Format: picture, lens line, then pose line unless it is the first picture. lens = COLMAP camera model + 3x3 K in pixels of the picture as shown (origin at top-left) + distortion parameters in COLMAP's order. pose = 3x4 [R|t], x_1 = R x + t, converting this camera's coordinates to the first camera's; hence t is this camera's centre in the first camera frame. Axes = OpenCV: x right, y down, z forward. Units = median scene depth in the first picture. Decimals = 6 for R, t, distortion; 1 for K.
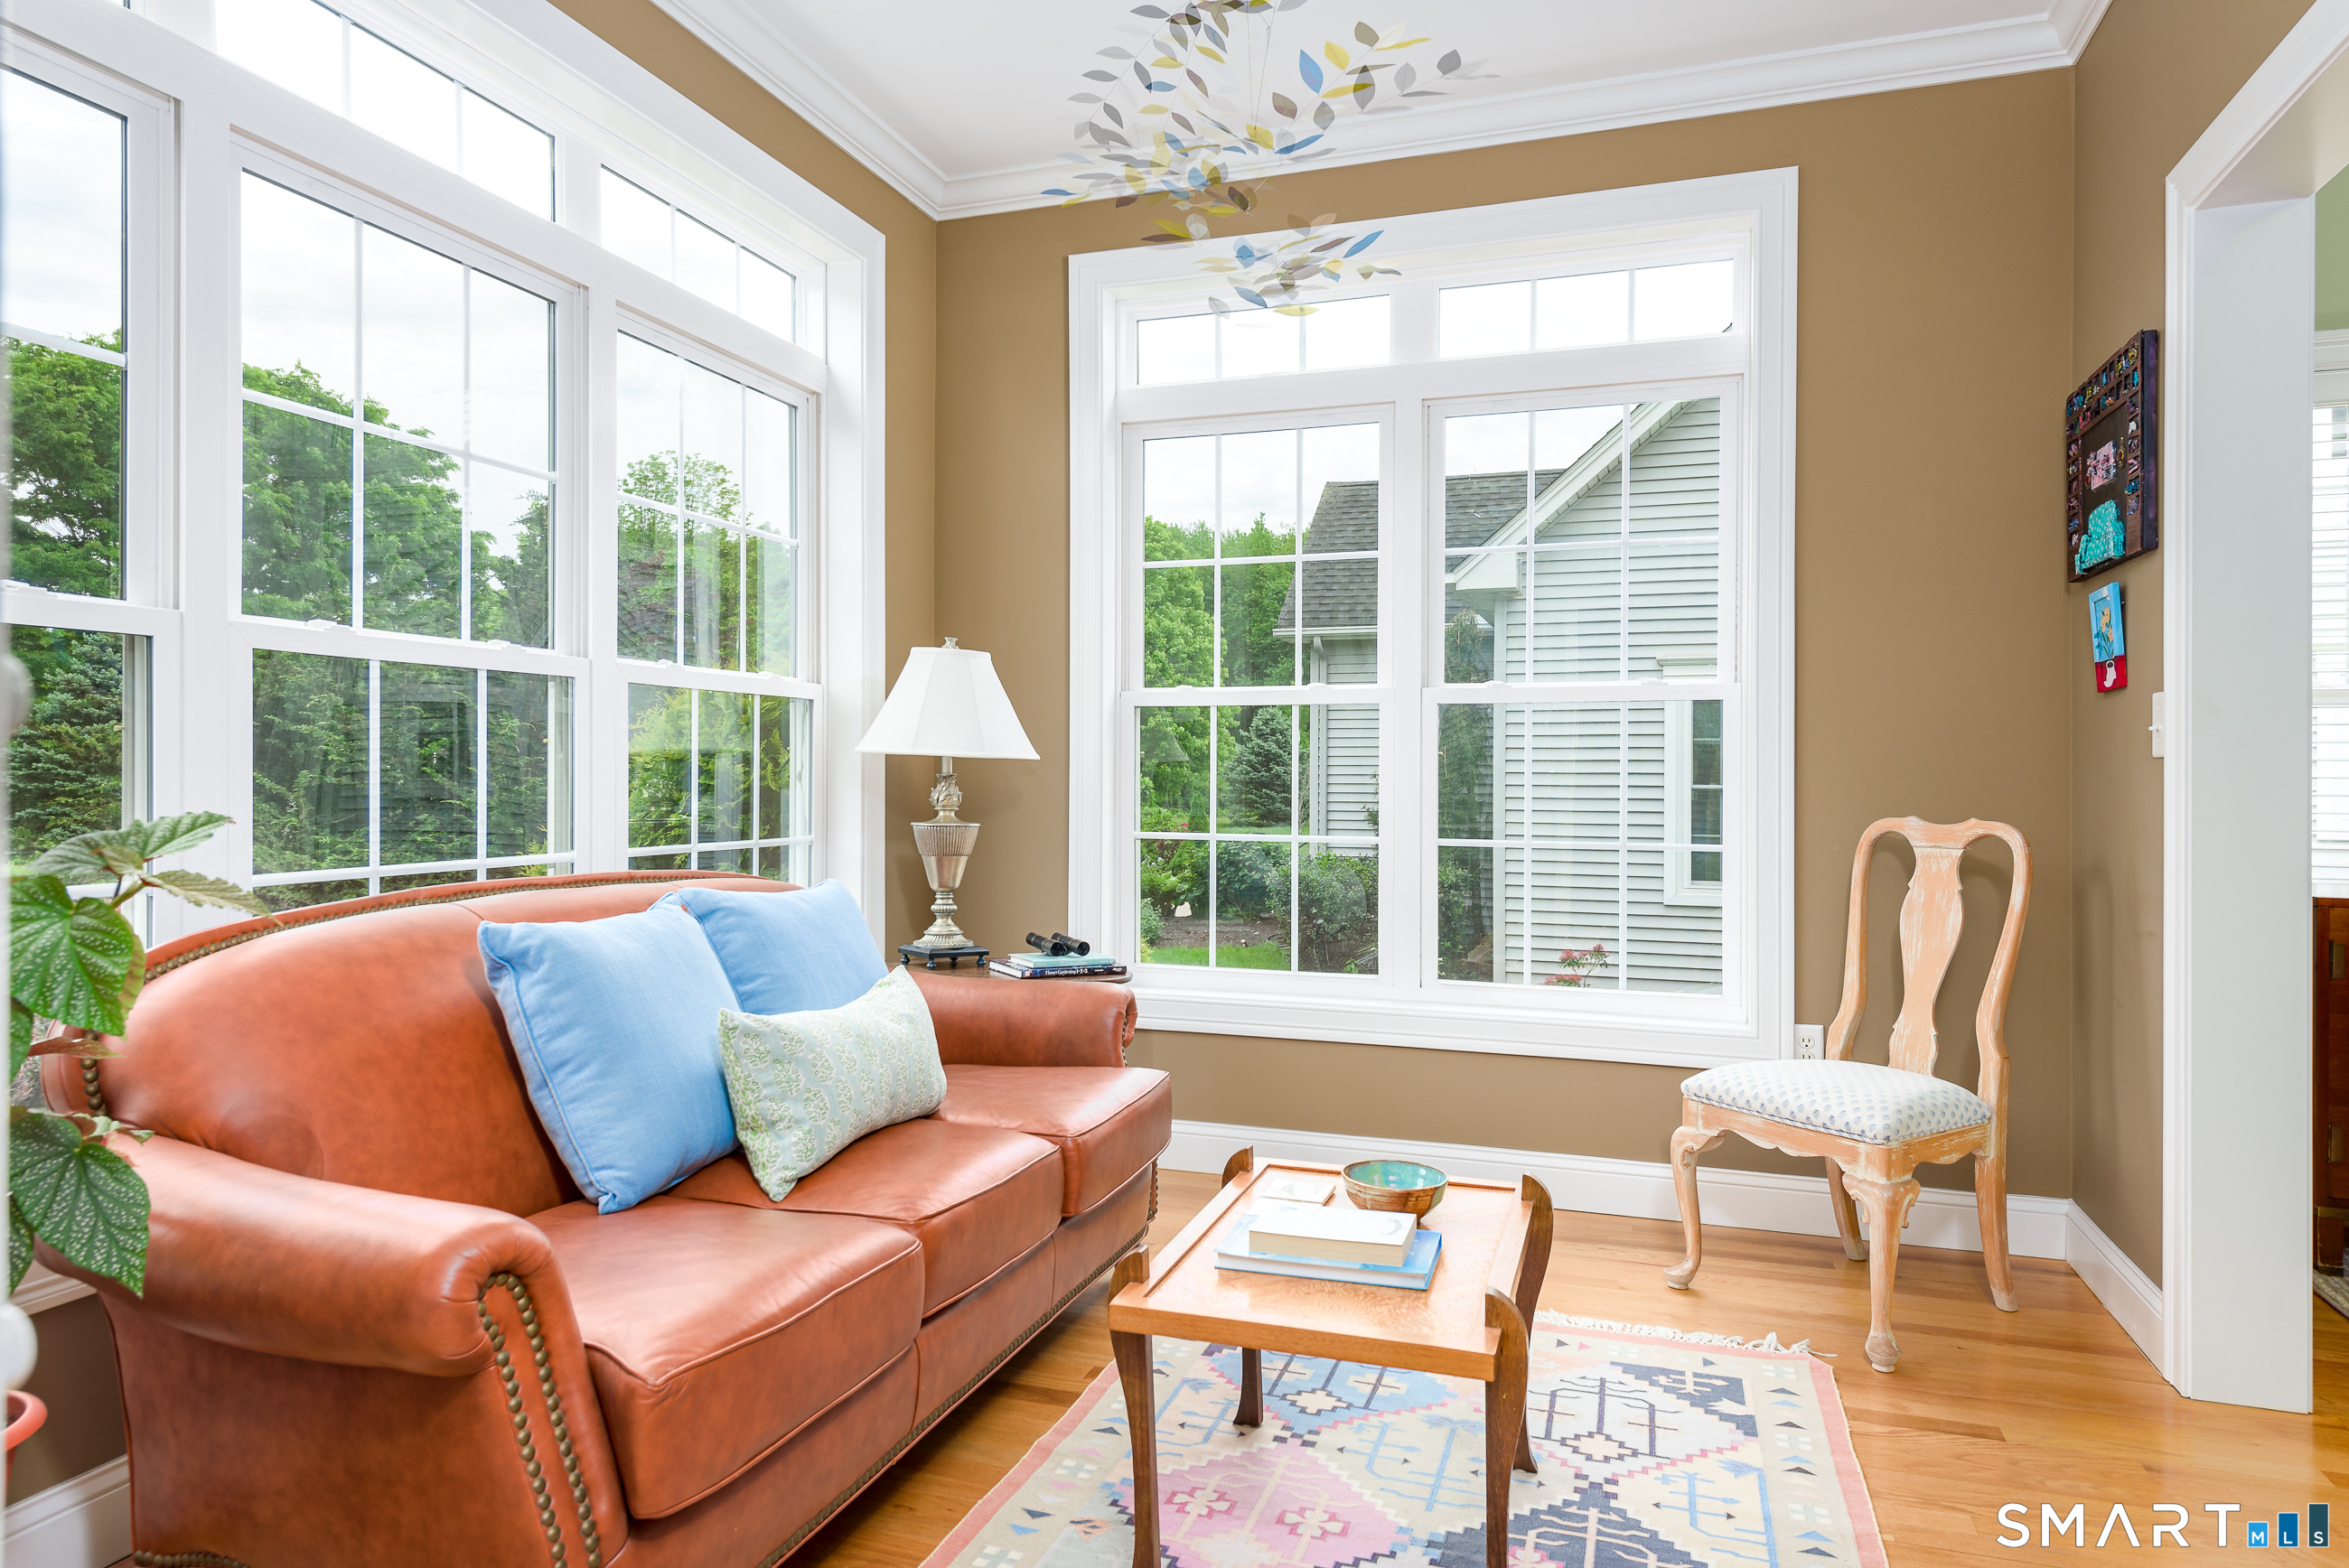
lens RADIAL K [[1429.7, 0, 1162.0], [0, 1429.7, 783.2], [0, 0, 1]] dist [0.026704, -0.004344]
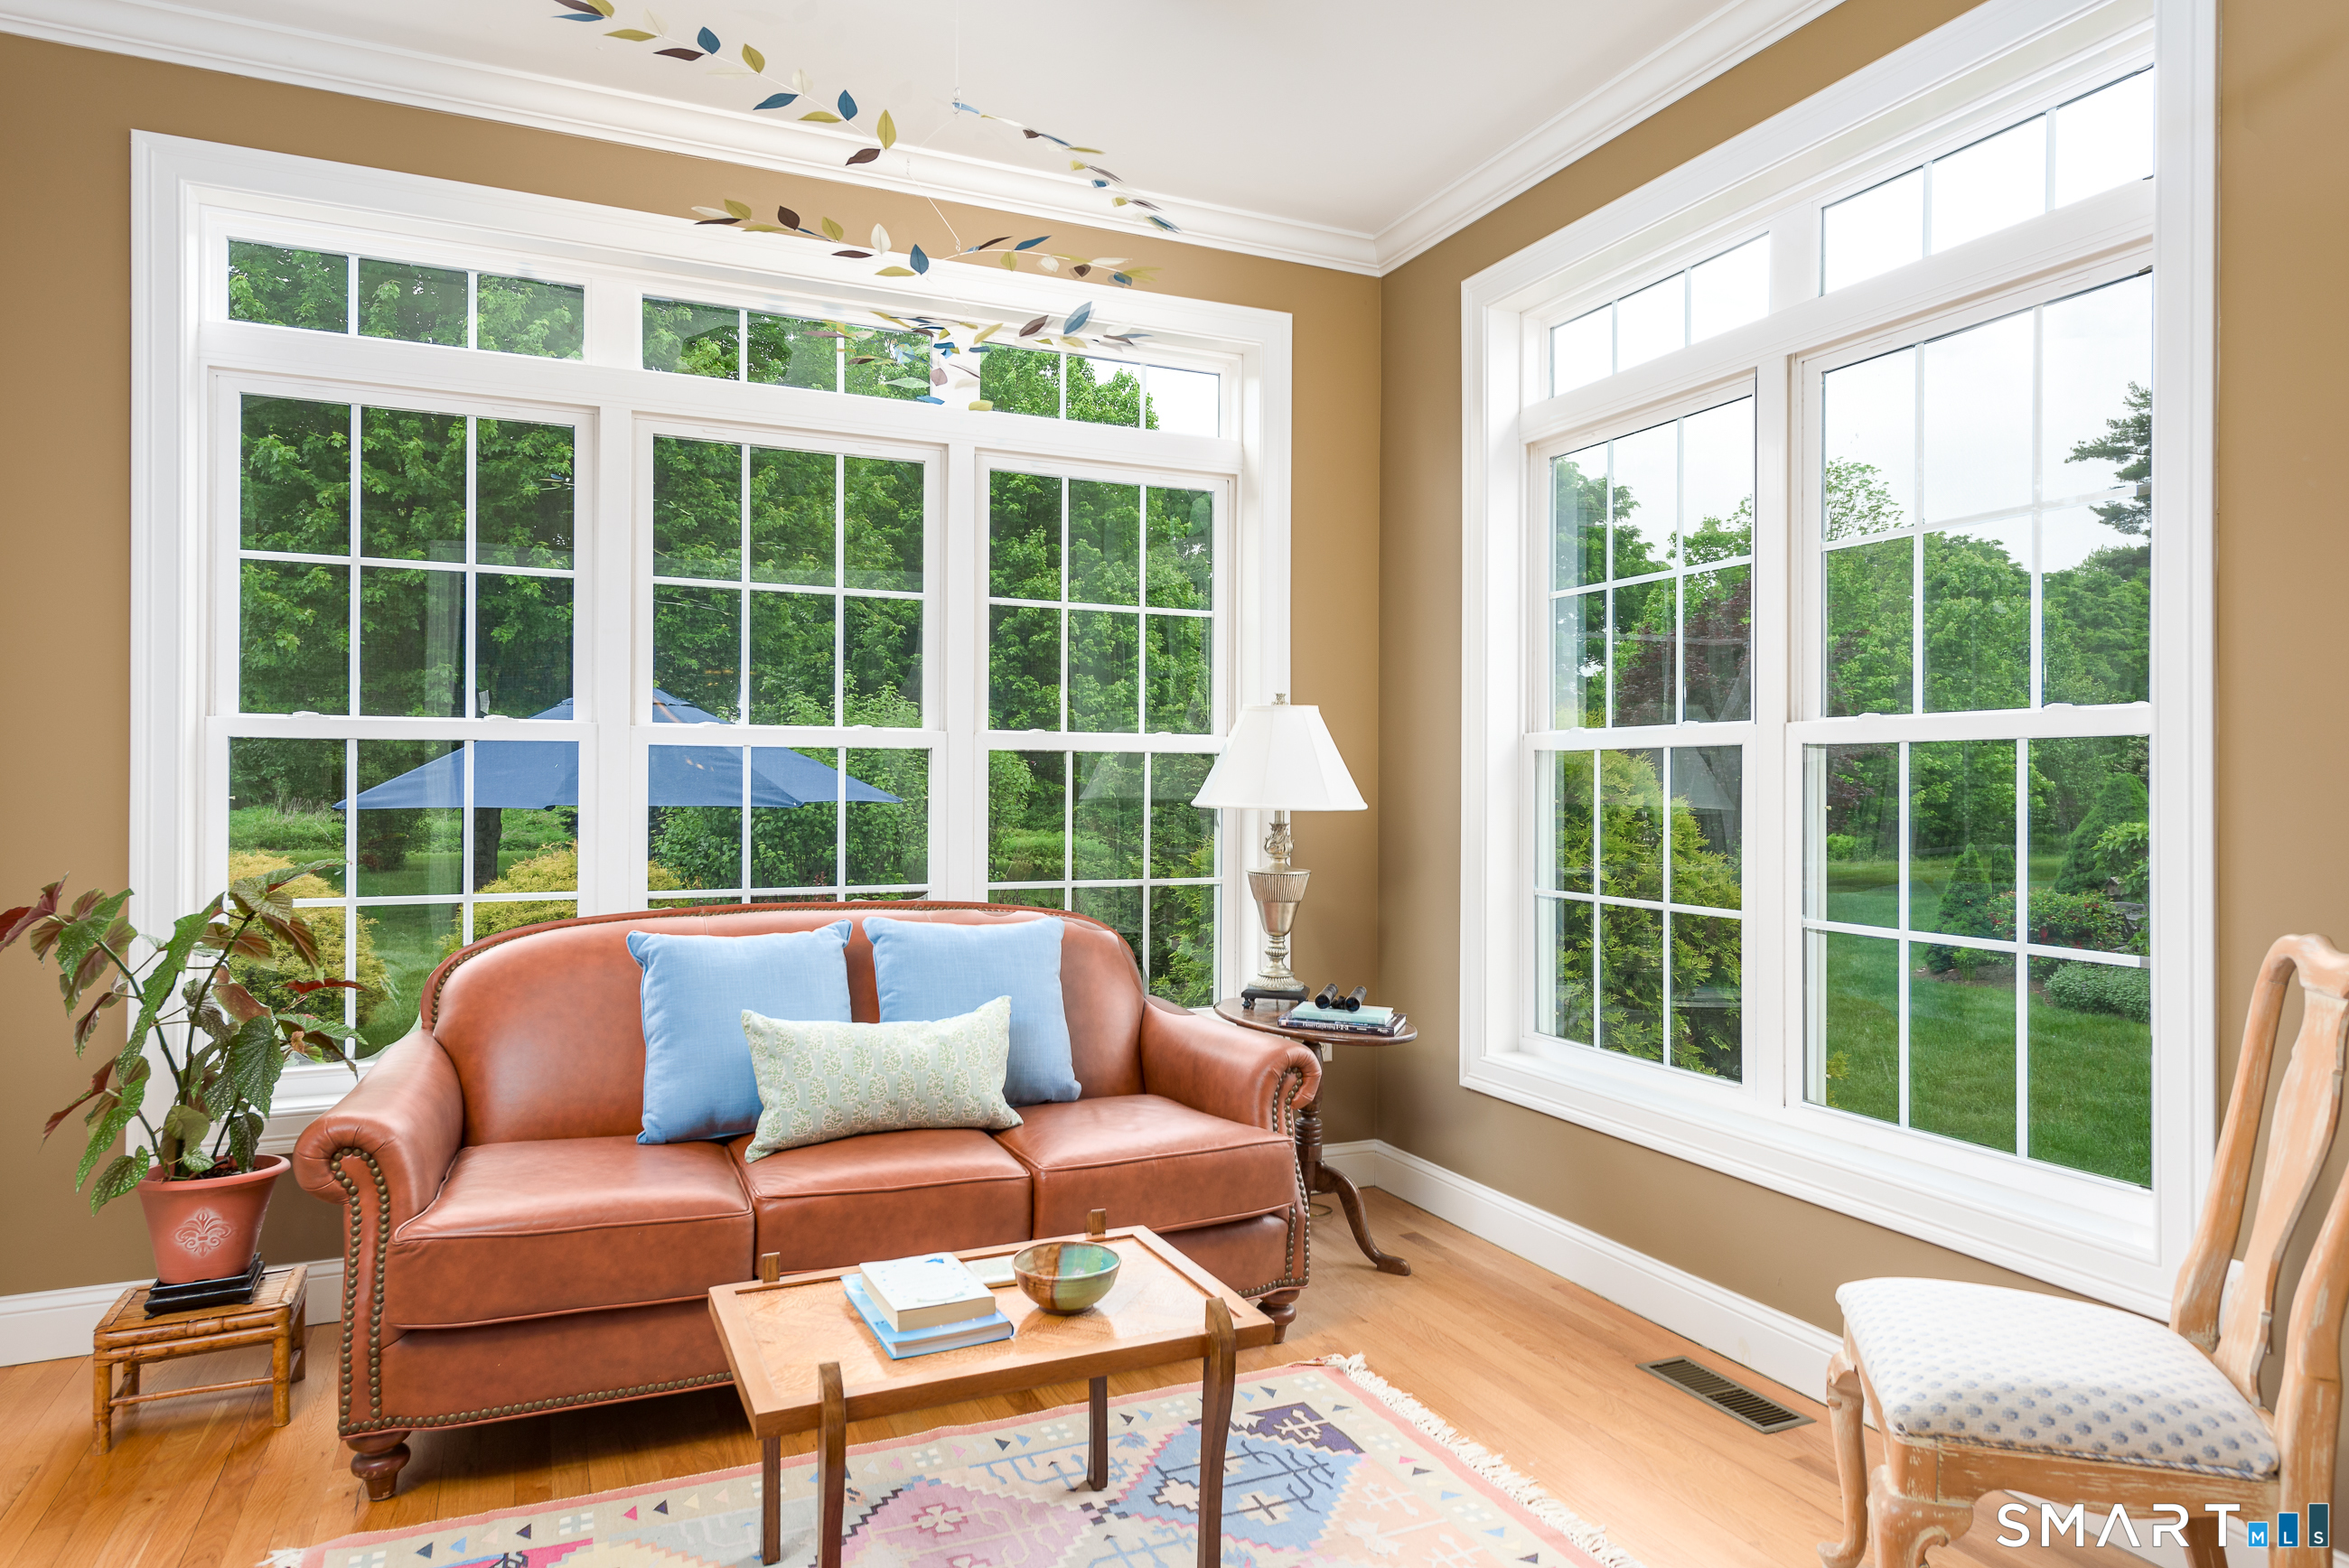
lens RADIAL K [[1429.7, 0, 1155.4], [0, 1429.7, 788.2], [0, 0, 1]] dist [0.026704, -0.004344]
pose [[0.677677, 0.000409, -0.735360, 0.701958], [-0.007020, 0.999958, -0.005913, -0.032616], [0.735326, 0.009169, 0.677651, 0.287830]]
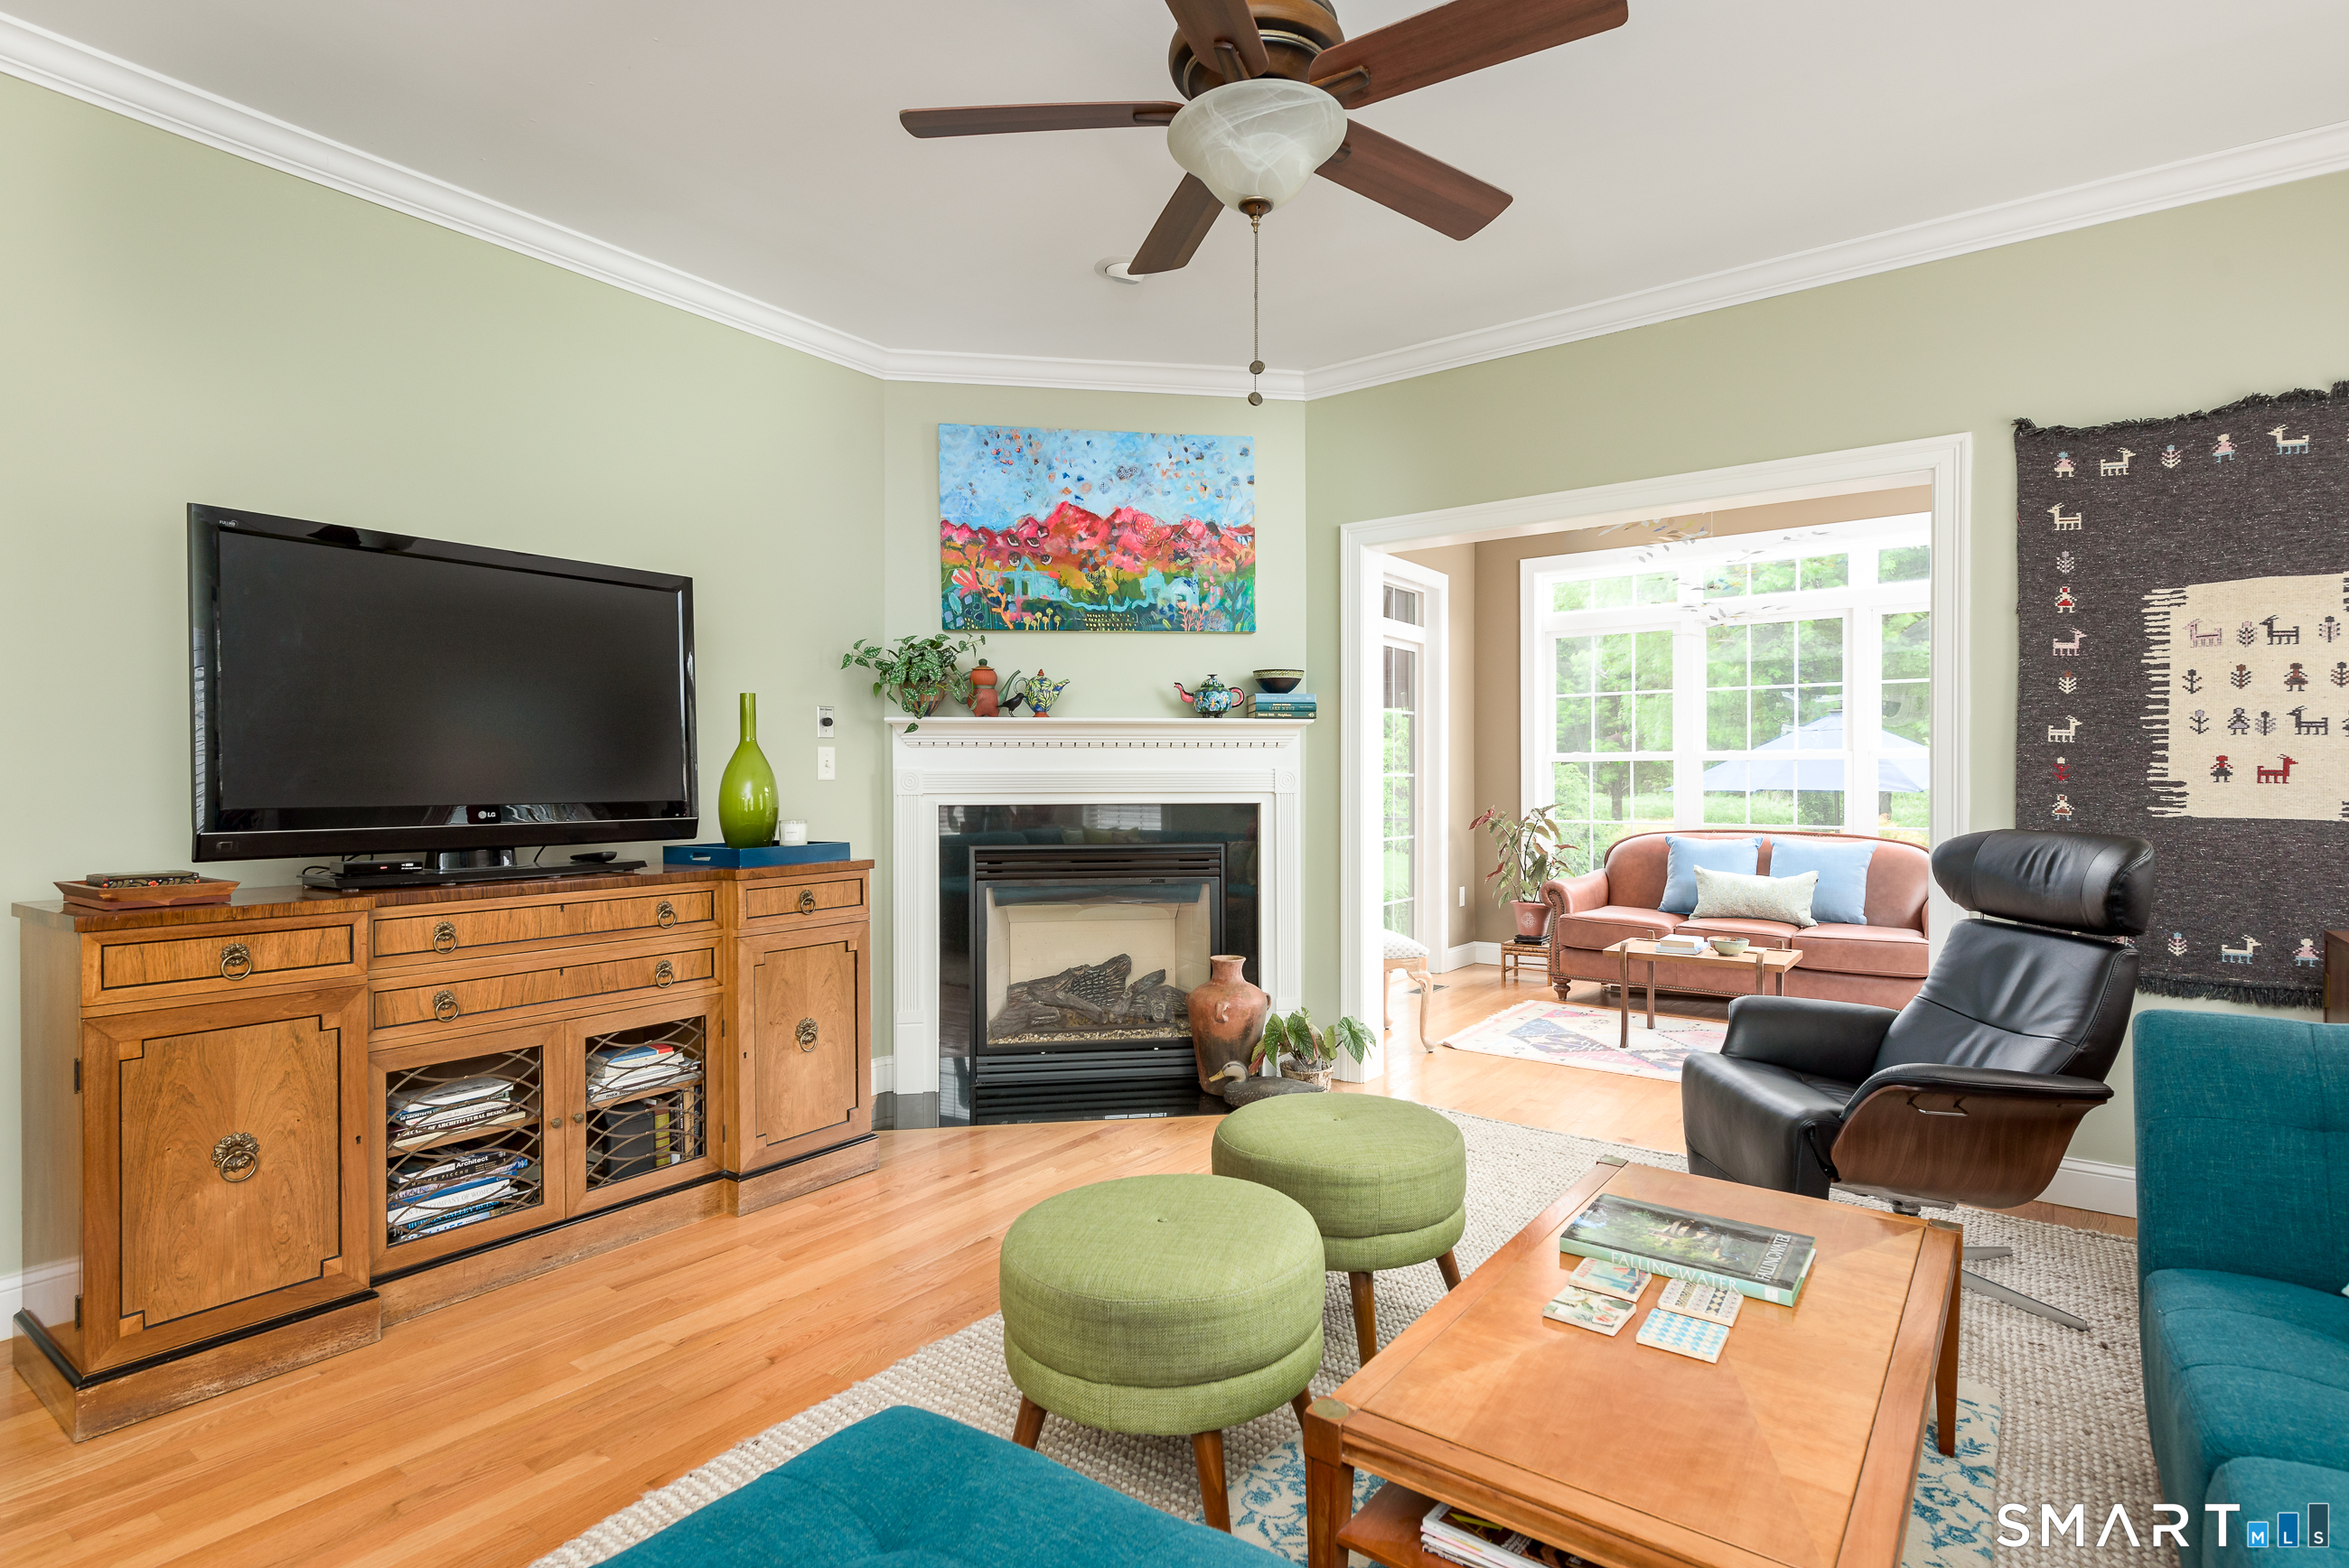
lens RADIAL K [[1163.4, 0, 1169.3], [0, 1163.4, 784.8], [0, 0, 1]] dist [0.016222, -0.006259]
pose [[-0.293494, 0.004112, -0.955952, 2.095419], [-0.002719, 0.999983, 0.005136, -0.035983], [0.955957, 0.004106, -0.293478, 0.465724]]
